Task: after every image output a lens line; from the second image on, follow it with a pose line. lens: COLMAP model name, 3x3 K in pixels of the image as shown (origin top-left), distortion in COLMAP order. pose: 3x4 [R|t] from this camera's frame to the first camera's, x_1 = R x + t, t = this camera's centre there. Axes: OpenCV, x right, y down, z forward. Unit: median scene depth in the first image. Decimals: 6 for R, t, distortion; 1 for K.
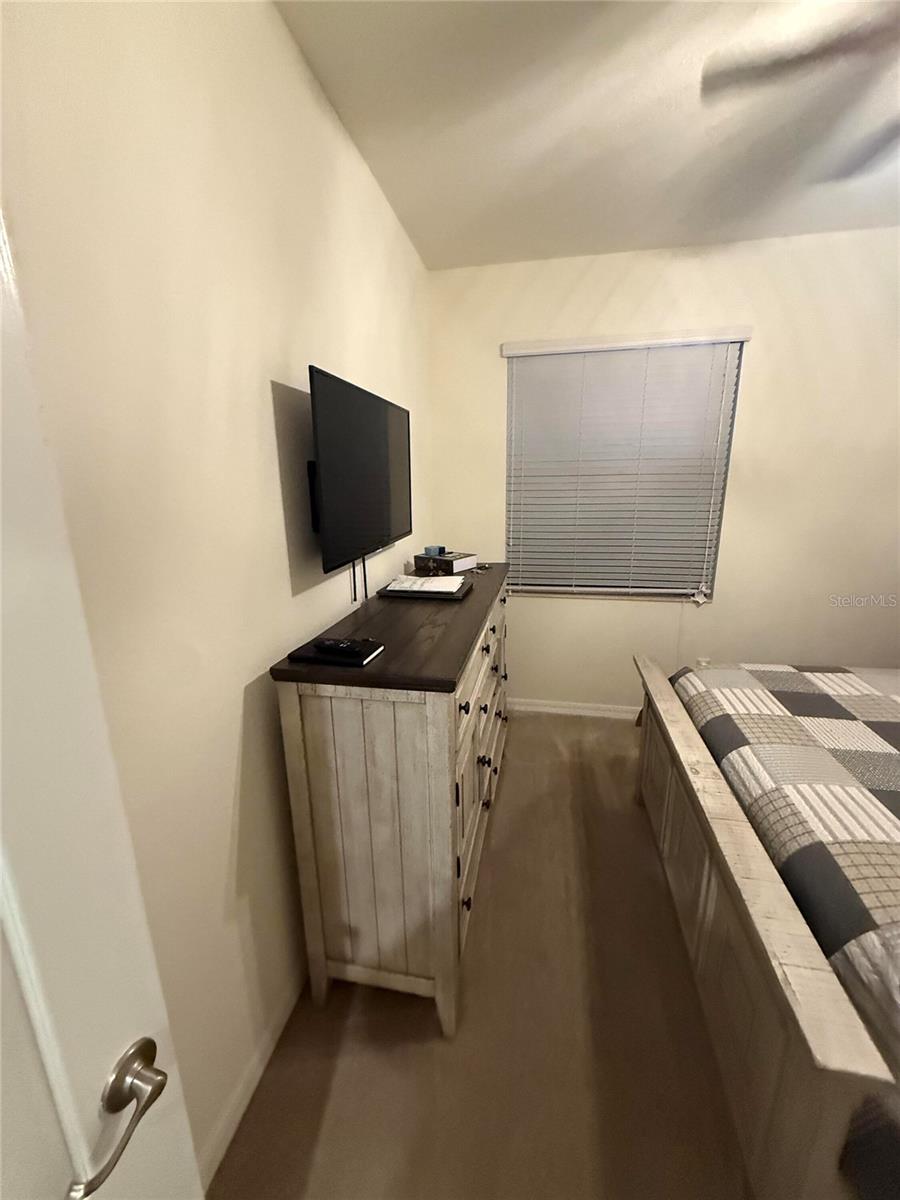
lens RADIAL K [[477.0, 0, 452.3], [0, 477.0, 596.3], [0, 0, 1]] dist [-0.001998, 0.000794]
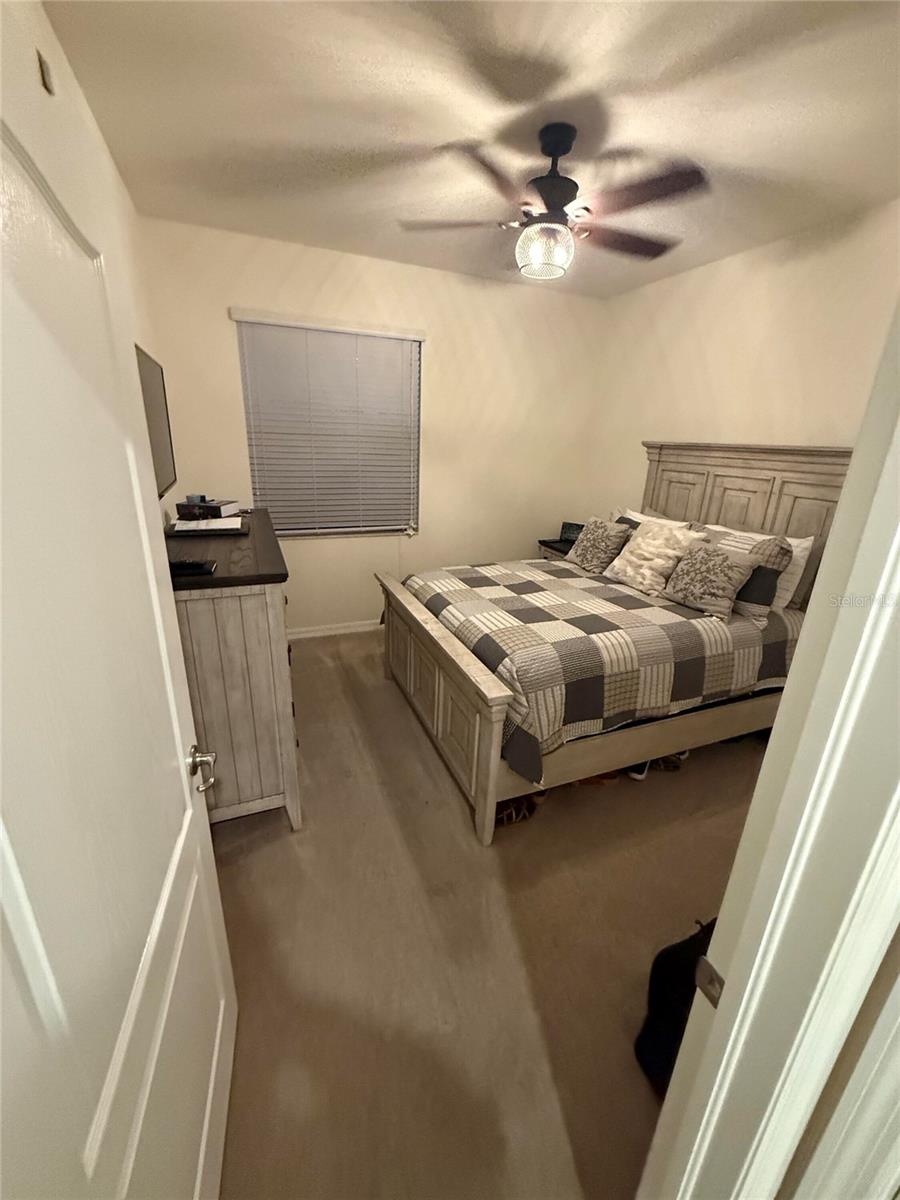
lens RADIAL K [[477.0, 0, 452.6], [0, 477.0, 599.2], [0, 0, 1]] dist [-0.001998, 0.000794]
pose [[0.827707, -0.136750, 0.544243, -0.270705], [0.088657, 0.989540, 0.113804, 0.091981], [-0.554113, -0.045946, 0.831173, -0.379318]]
